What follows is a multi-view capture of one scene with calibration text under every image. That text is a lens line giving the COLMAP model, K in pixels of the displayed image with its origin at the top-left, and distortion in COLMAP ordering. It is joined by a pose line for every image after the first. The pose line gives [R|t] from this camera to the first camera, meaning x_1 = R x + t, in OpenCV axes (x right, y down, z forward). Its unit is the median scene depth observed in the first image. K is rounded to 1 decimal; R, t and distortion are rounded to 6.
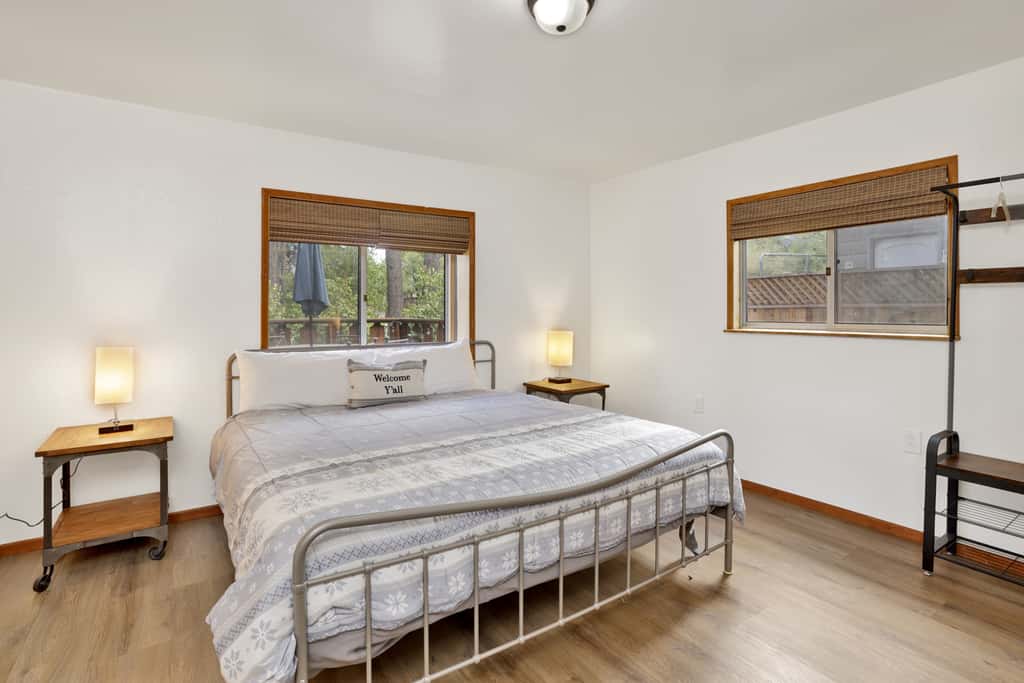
lens RADIAL K [[510.4, 0, 508.9], [0, 510.4, 308.3], [0, 0, 1]] dist [-0.000300, 0.000031]
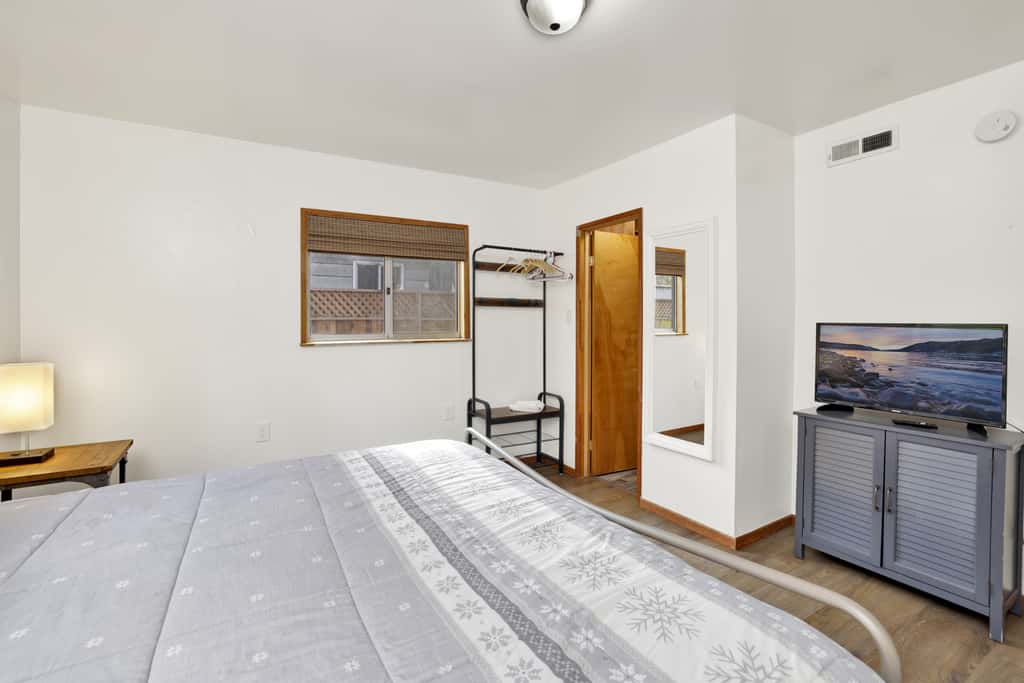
lens RADIAL K [[466.6, 0, 512.6], [0, 466.6, 325.5], [0, 0, 1]] dist [-0.001623, -0.000097]
pose [[0.068999, -0.011506, 0.997550, -0.447798], [-0.002865, 0.999927, 0.011732, -0.004025], [-0.997613, -0.003667, 0.068961, 0.601731]]
